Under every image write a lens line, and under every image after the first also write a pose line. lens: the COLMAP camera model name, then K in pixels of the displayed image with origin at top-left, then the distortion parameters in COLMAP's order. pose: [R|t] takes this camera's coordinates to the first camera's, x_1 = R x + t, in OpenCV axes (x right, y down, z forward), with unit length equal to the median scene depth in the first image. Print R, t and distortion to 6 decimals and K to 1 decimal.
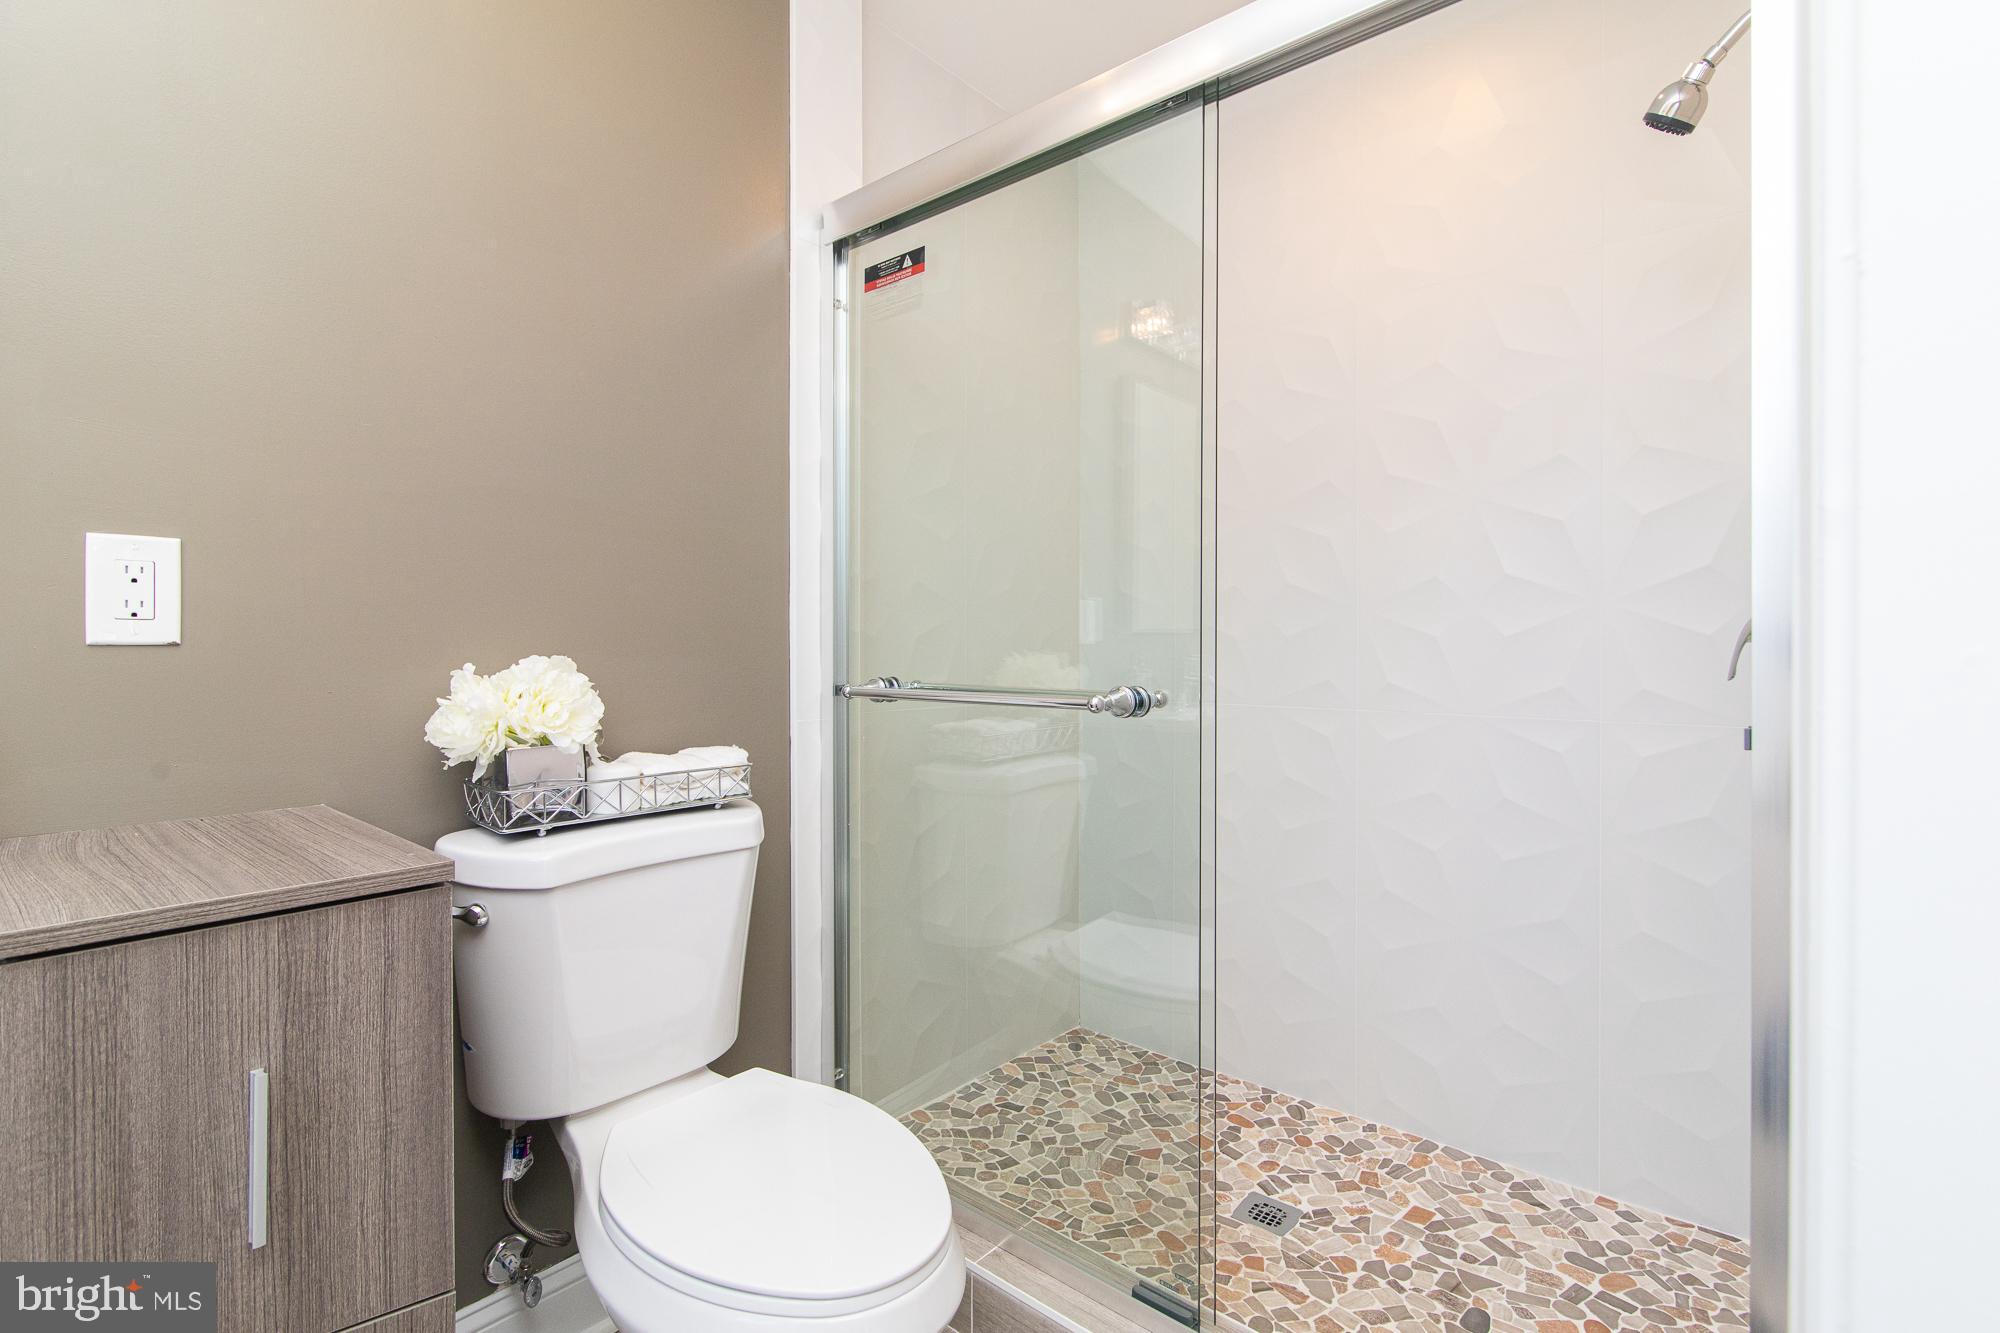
lens RADIAL K [[921.2, 0, 996.6], [0, 921.2, 653.0], [0, 0, 1]] dist [-0.006437, -0.000285]
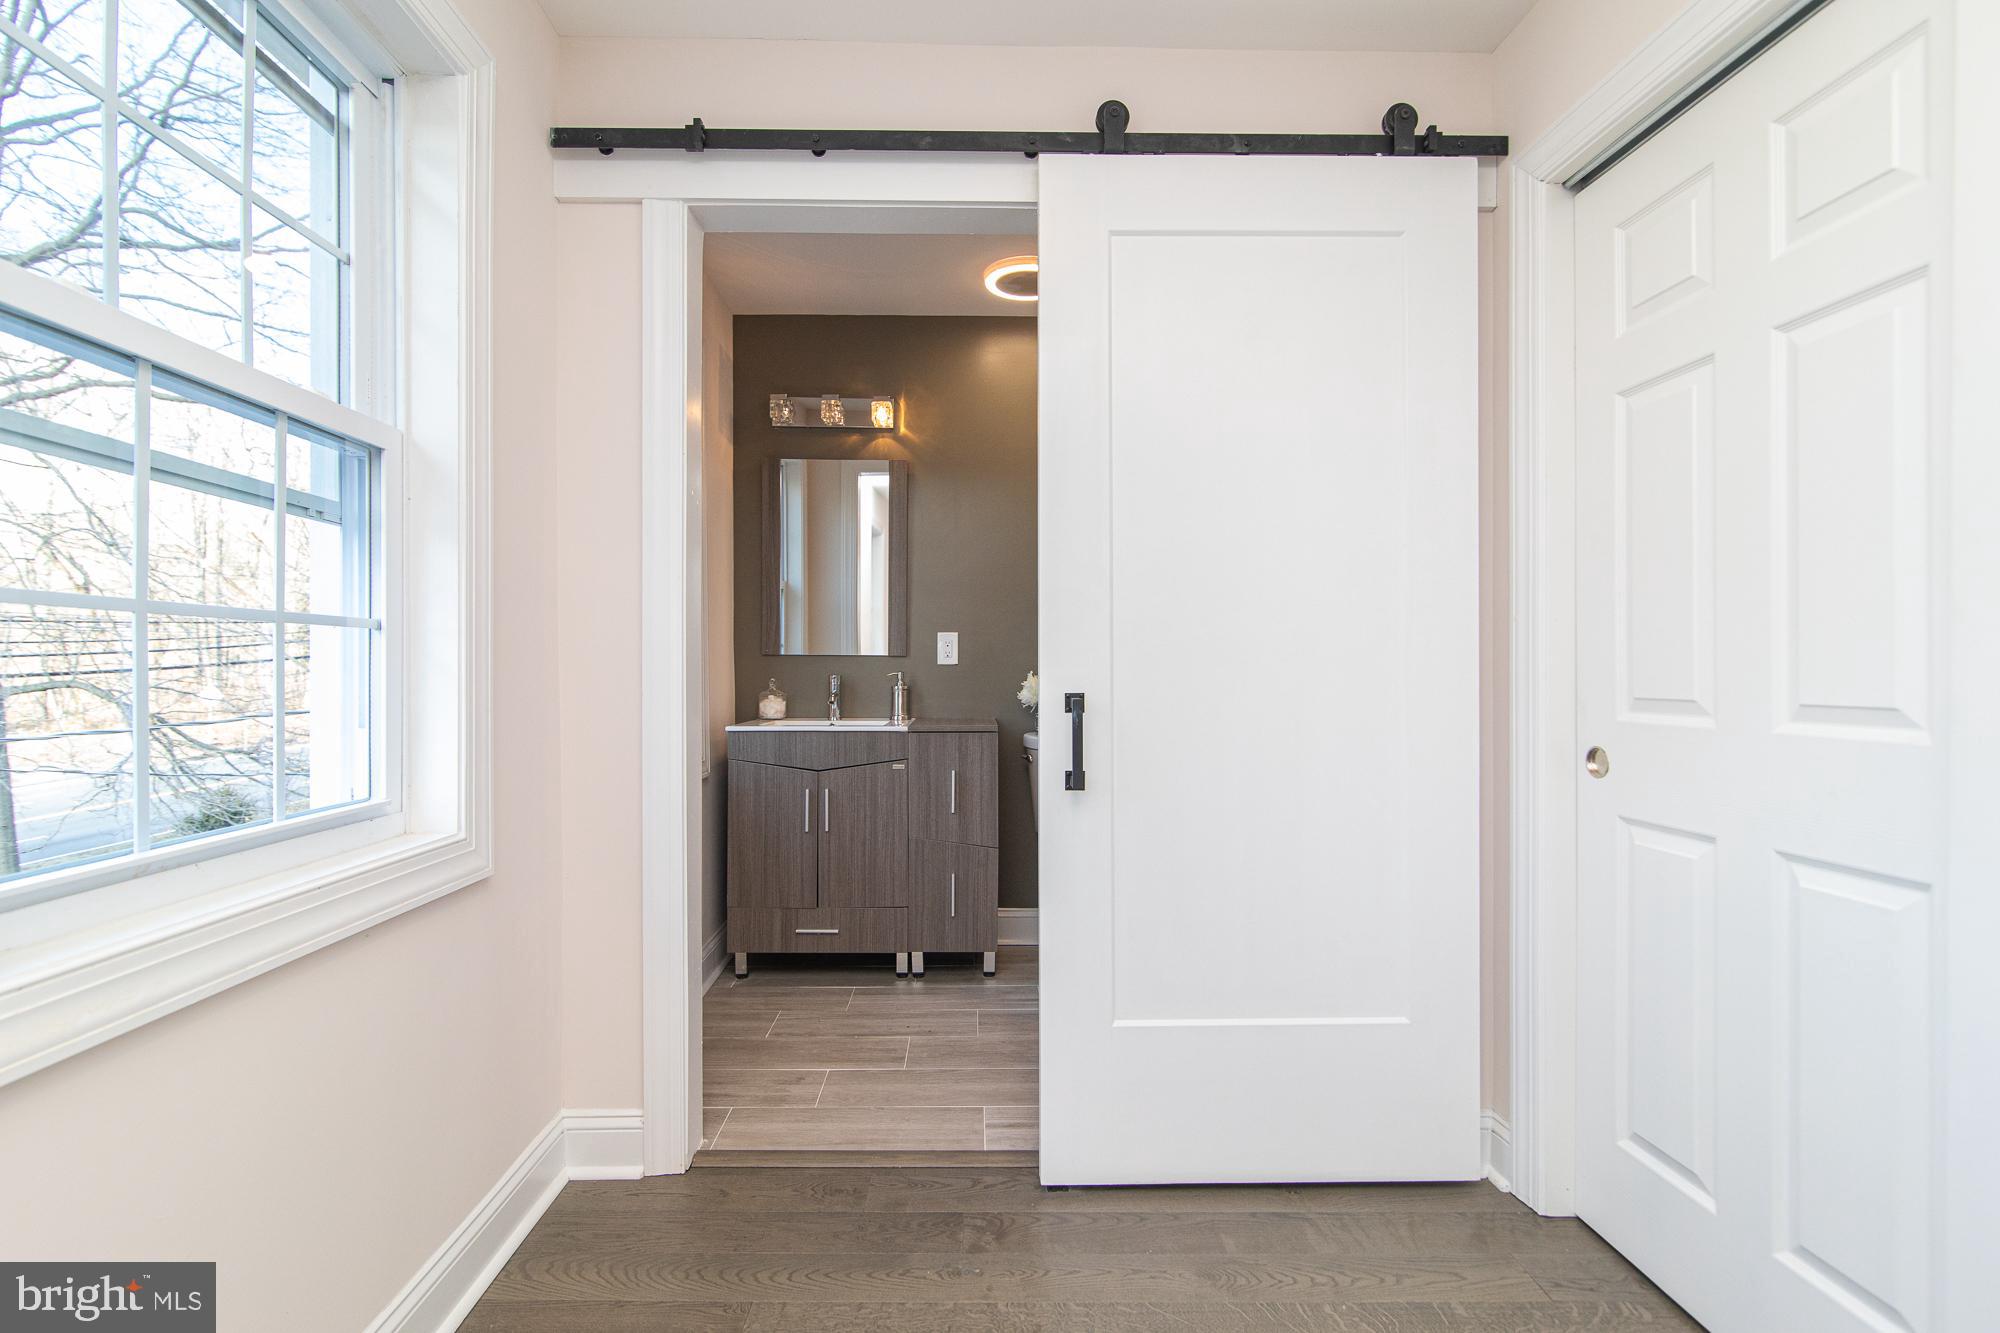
lens RADIAL K [[921.2, 0, 993.3], [0, 921.2, 667.5], [0, 0, 1]] dist [-0.006437, -0.000285]
pose [[0.679354, -0.002208, -0.733808, 1.646163], [-0.001625, 0.999988, -0.004513, 0.015046], [0.733809, 0.004258, 0.679342, -1.172122]]
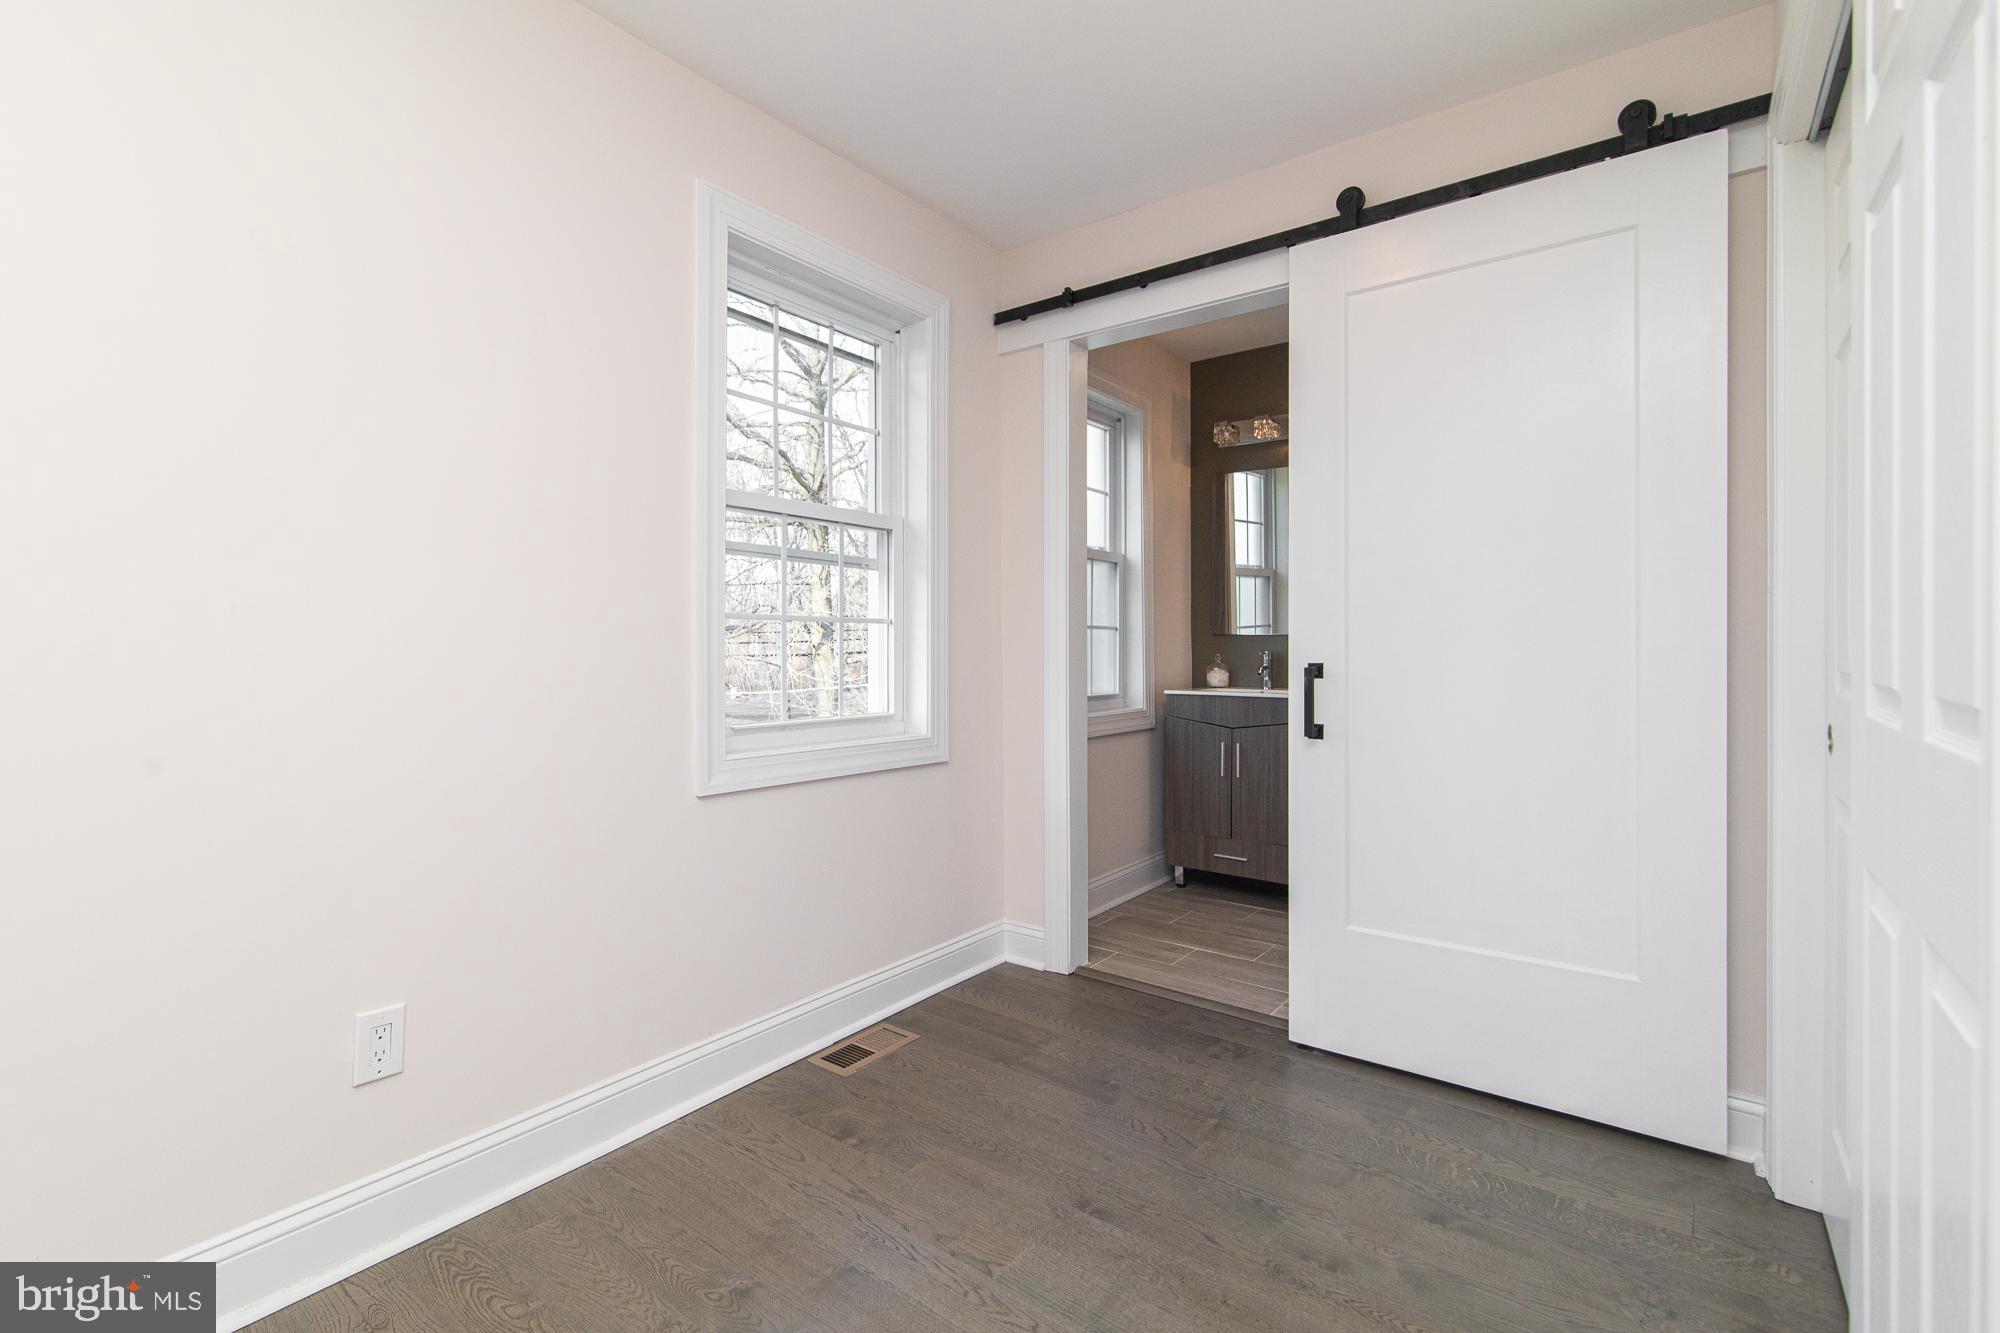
lens RADIAL K [[921.2, 0, 958.0], [0, 921.2, 654.6], [0, 0, 1]] dist [-0.006437, -0.000285]
pose [[0.044383, 0.005237, -0.999001, 2.682859], [-0.003621, 0.999981, 0.005081, 0.026434], [0.999008, 0.003392, 0.044401, -0.832451]]
